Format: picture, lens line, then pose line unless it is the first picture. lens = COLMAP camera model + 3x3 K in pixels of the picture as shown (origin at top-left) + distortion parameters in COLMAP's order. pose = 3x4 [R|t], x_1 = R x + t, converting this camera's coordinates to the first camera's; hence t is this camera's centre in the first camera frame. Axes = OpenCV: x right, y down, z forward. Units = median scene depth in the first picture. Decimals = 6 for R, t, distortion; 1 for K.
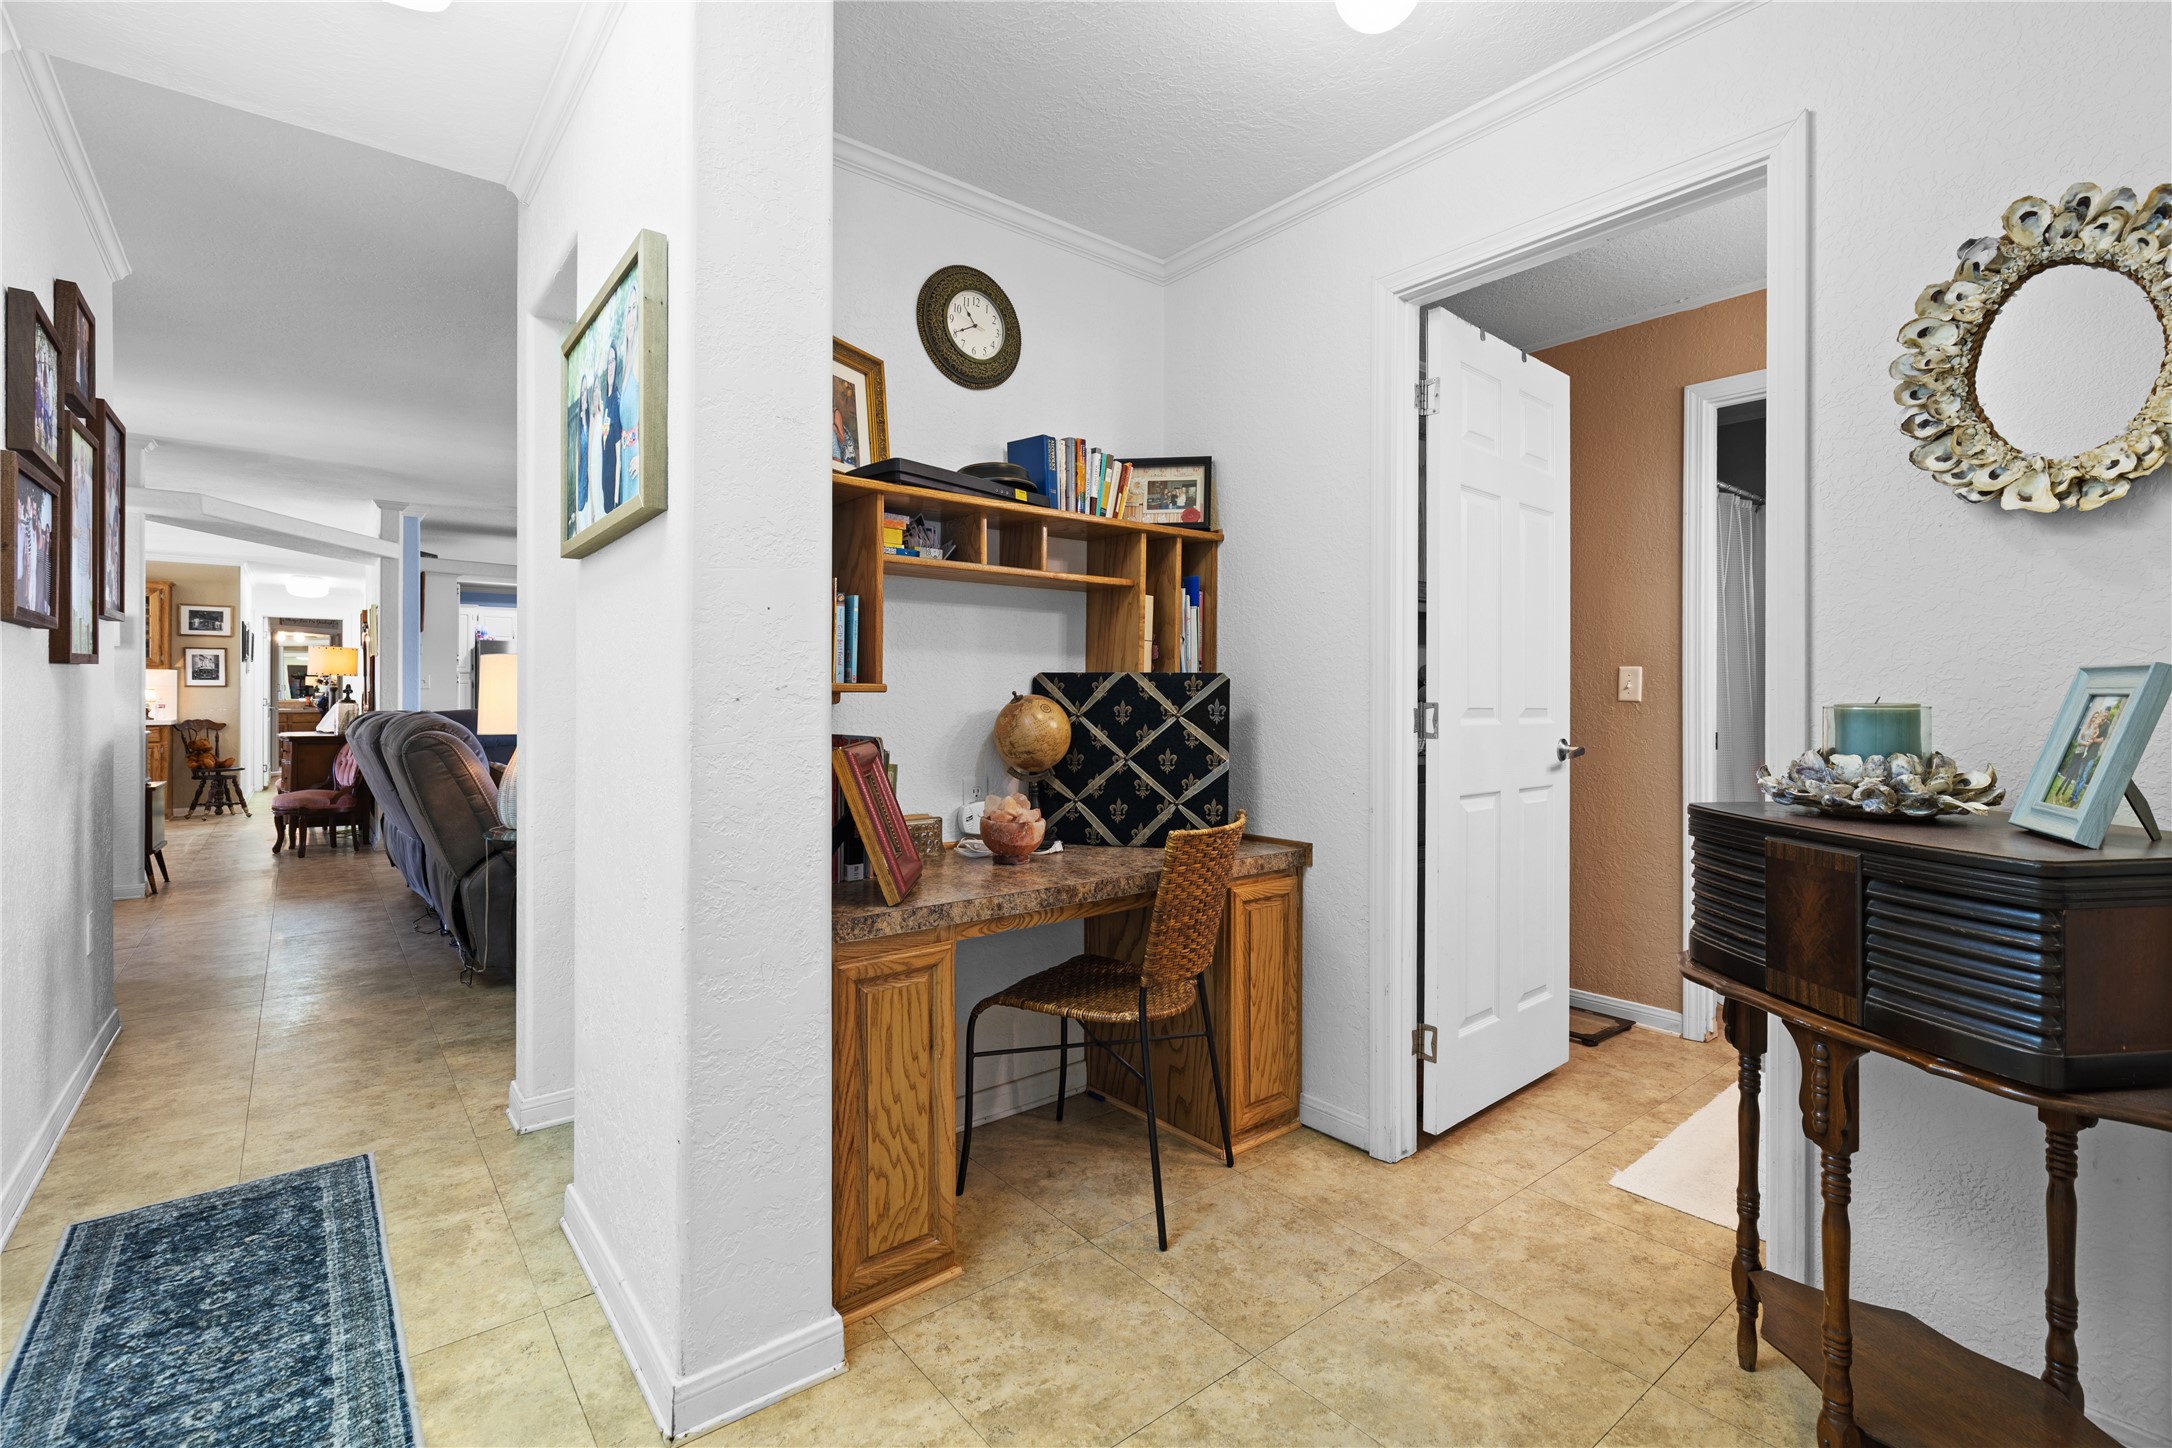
lens RADIAL K [[980.7, 0, 1099.6], [0, 980.7, 710.6], [0, 0, 1]] dist [-0.000687, -0.000548]
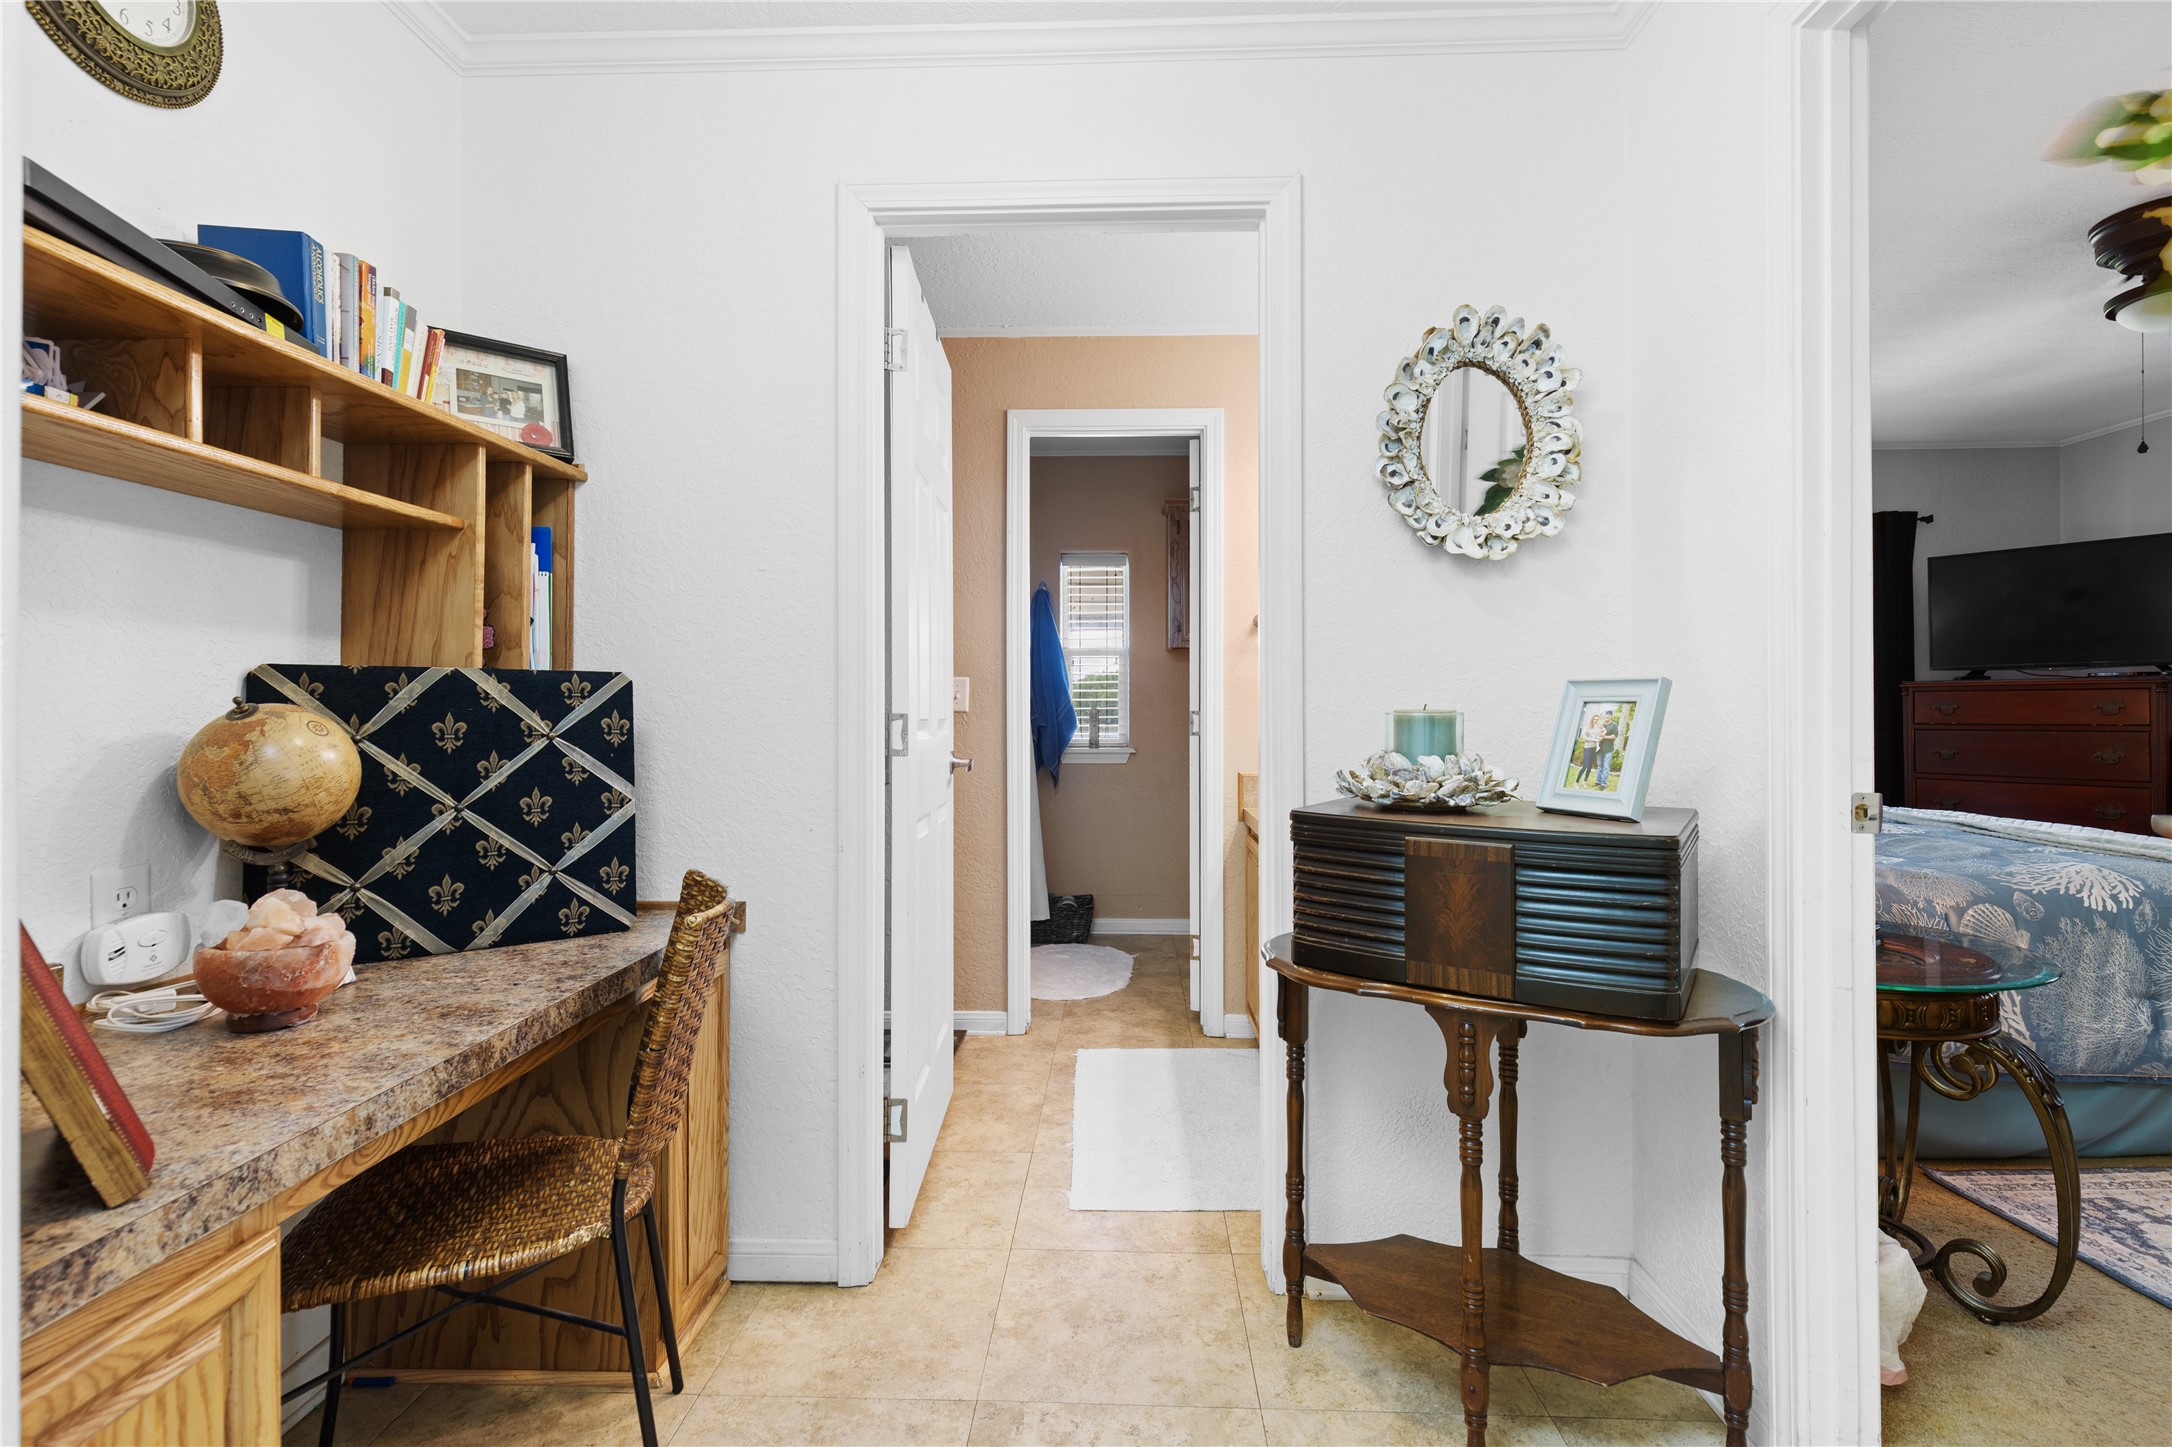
lens RADIAL K [[1005.8, 0, 1086.6], [0, 1005.8, 712.6], [0, 0, 1]] dist [0.001839, -0.000363]
pose [[0.657454, -0.005438, 0.753475, -0.191646], [0.014101, 0.999888, -0.005087, -0.001986], [-0.753363, 0.013969, 0.657457, 0.292829]]
